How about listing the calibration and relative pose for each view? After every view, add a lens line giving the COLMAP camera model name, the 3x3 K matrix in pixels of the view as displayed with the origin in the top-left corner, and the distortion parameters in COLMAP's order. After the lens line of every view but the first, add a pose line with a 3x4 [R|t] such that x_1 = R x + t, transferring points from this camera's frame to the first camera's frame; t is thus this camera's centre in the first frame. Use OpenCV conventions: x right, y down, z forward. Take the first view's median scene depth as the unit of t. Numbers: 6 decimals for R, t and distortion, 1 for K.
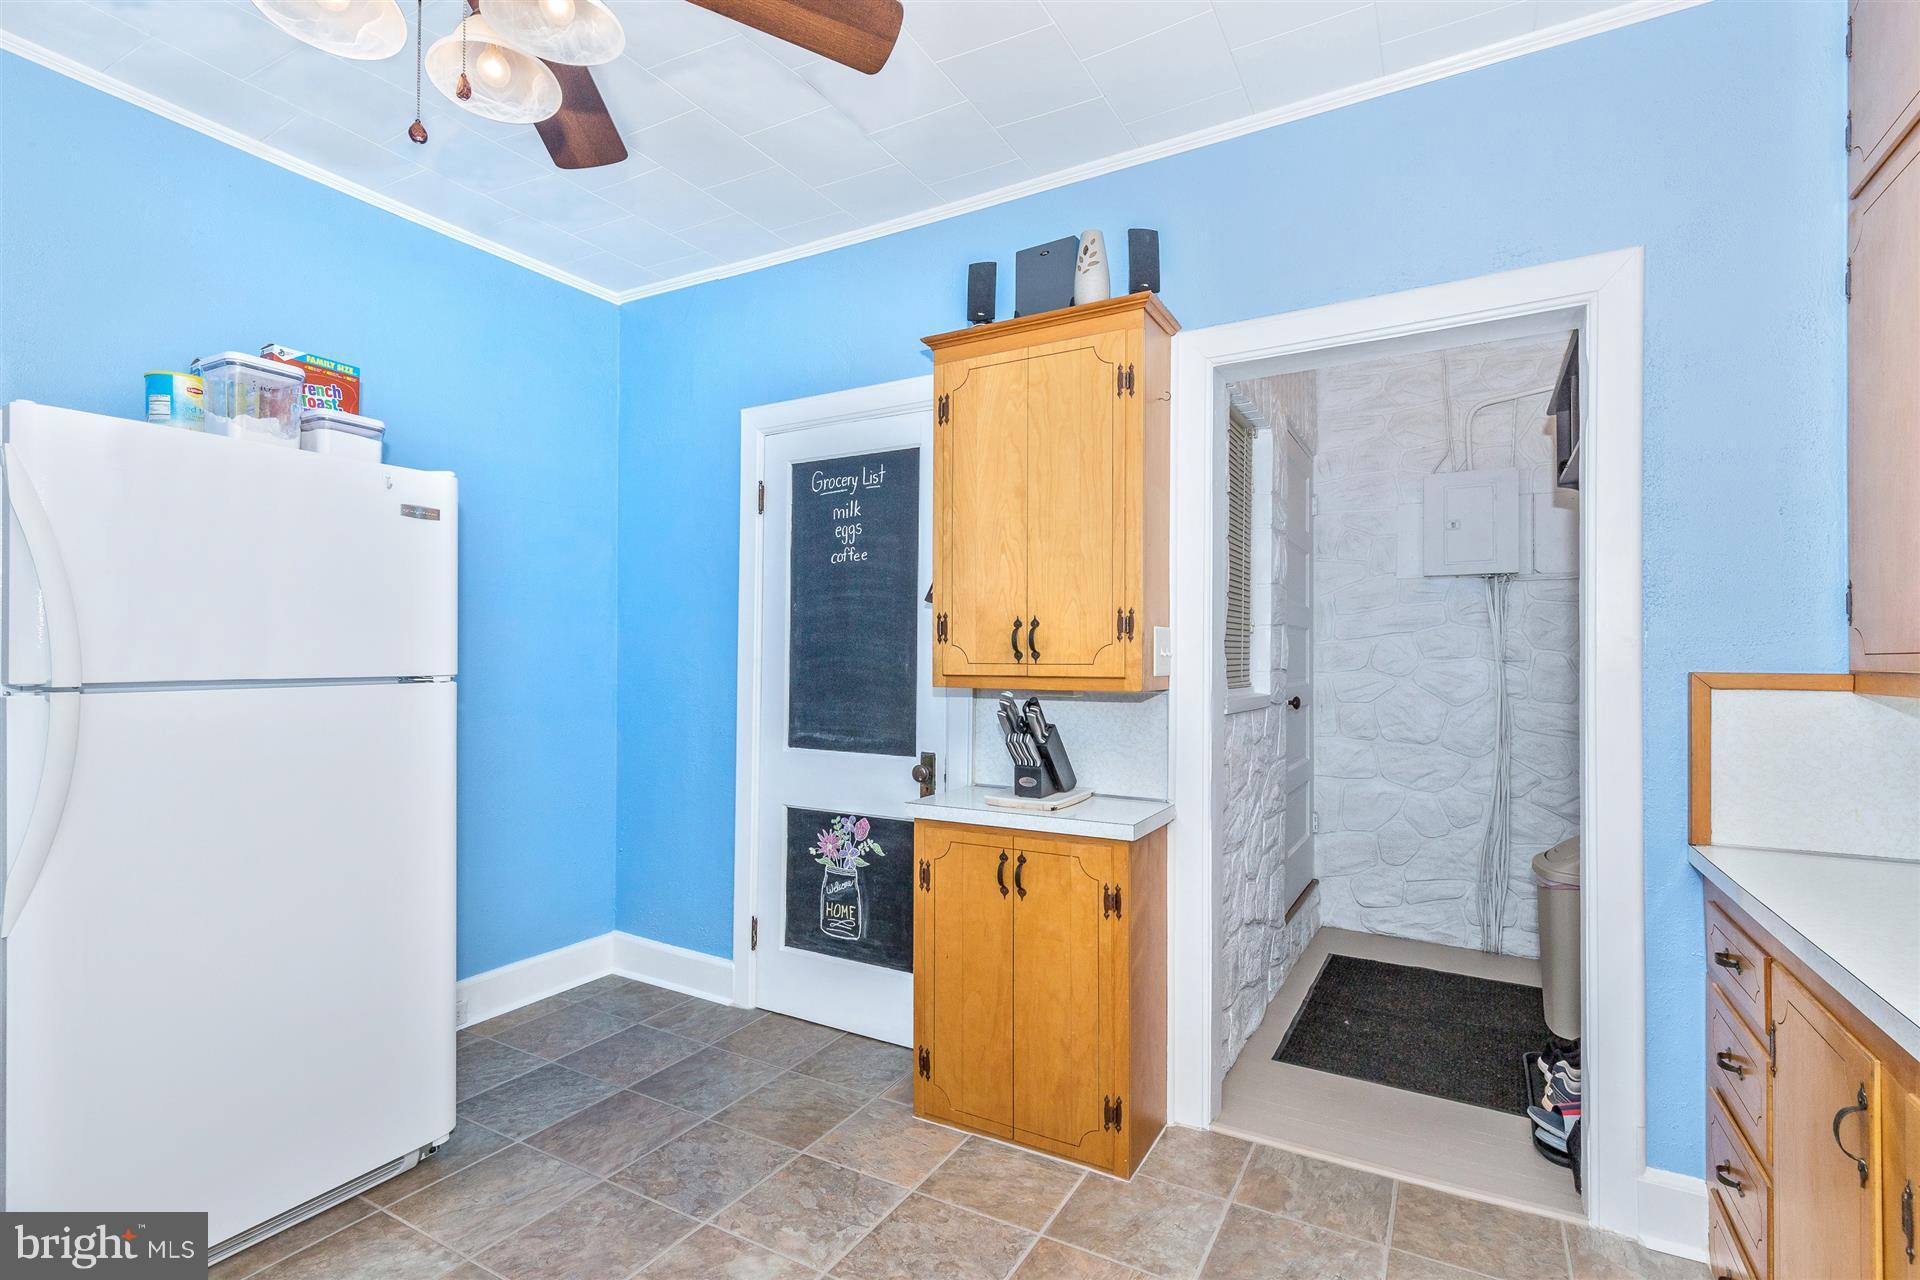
lens RADIAL K [[881.0, 0, 958.8], [0, 881.0, 643.6], [0, 0, 1]] dist [-0.005655, -0.002207]
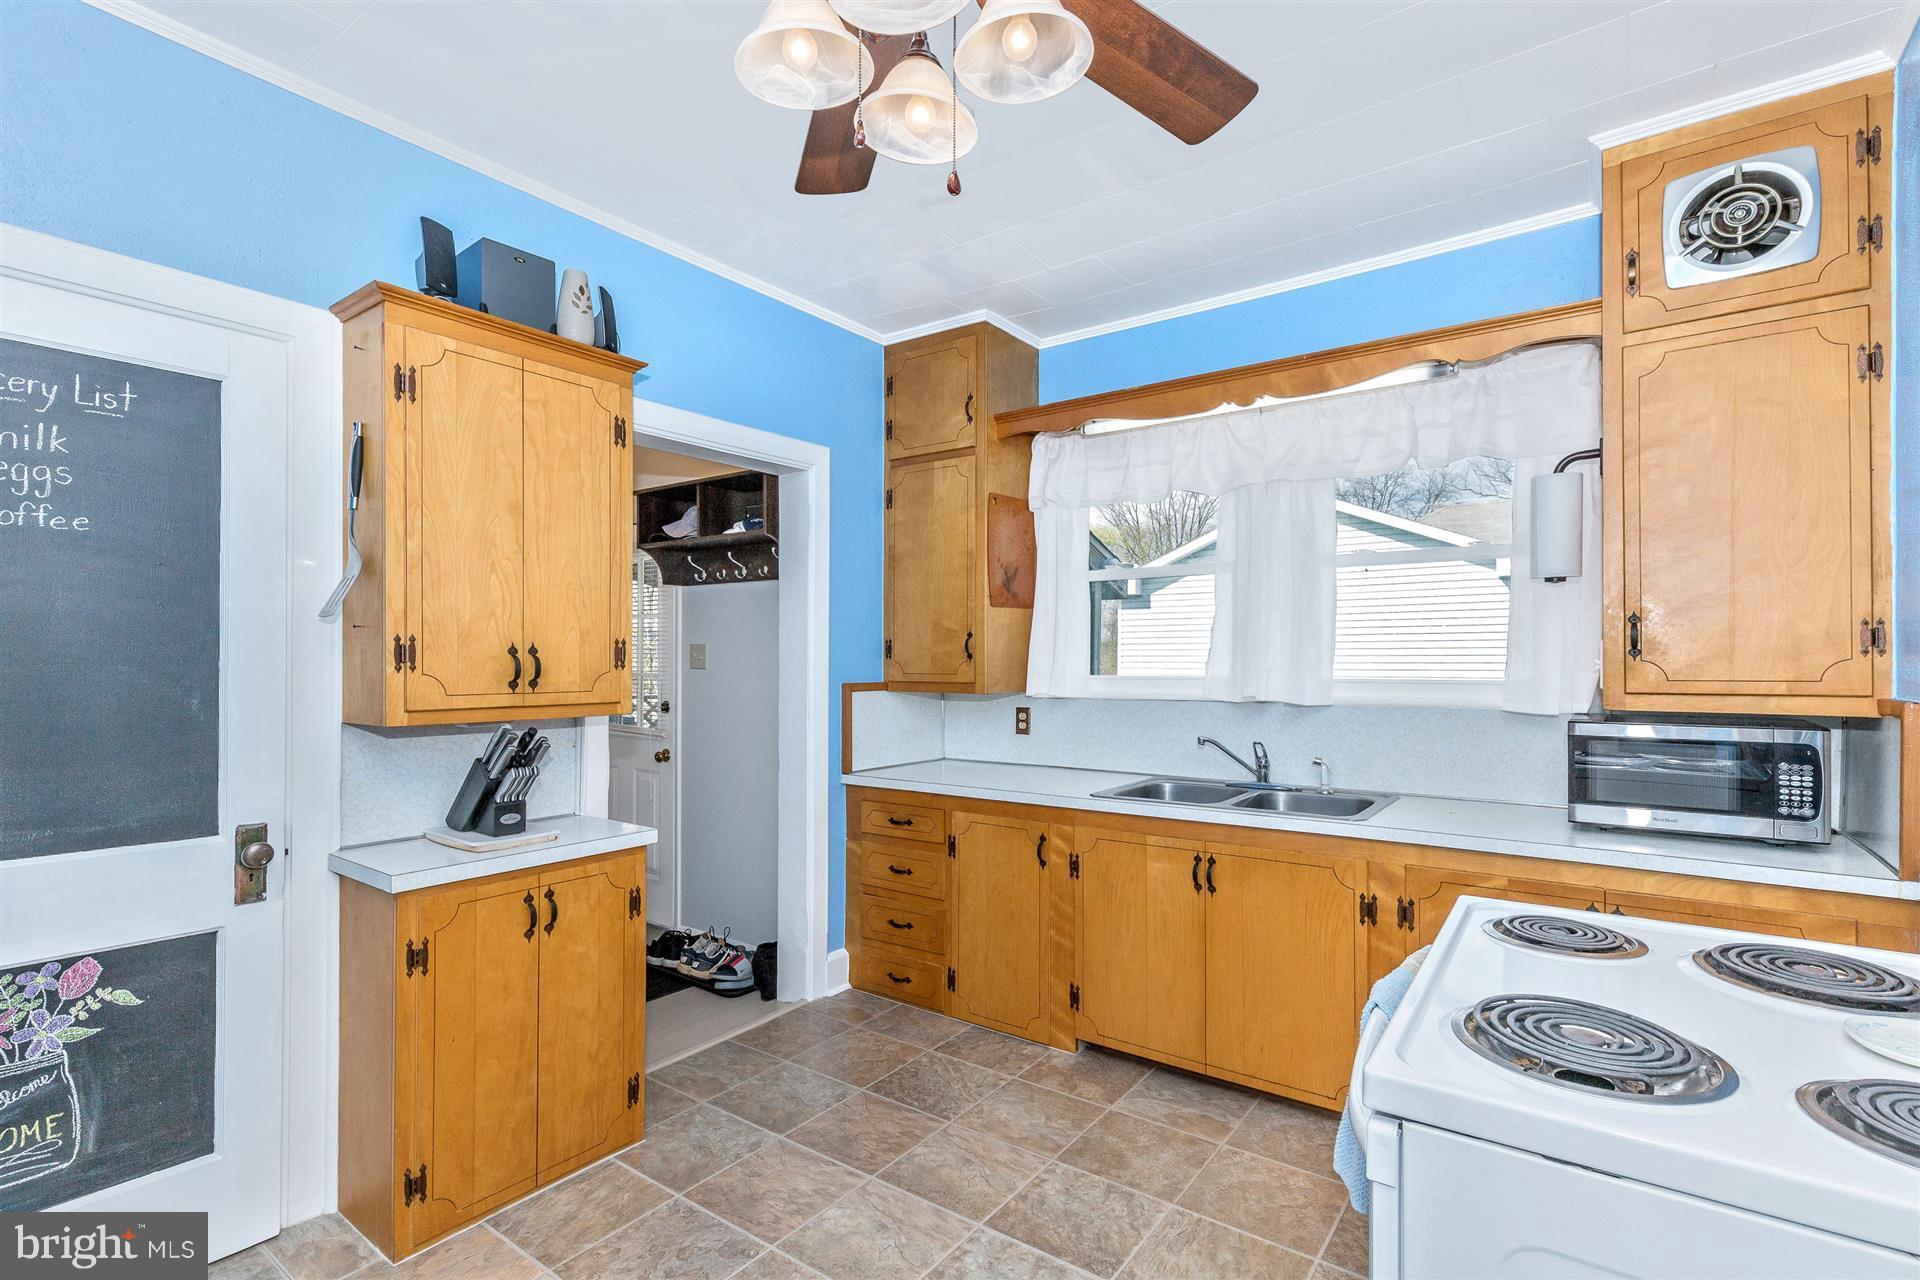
lens RADIAL K [[881.0, 0, 960.6], [0, 881.0, 650.1], [0, 0, 1]] dist [-0.005655, -0.002207]
pose [[0.098752, 0.008158, 0.995079, -0.682238], [-0.017431, 0.999827, -0.006467, -0.021173], [-0.994959, -0.016706, 0.098877, 0.365010]]
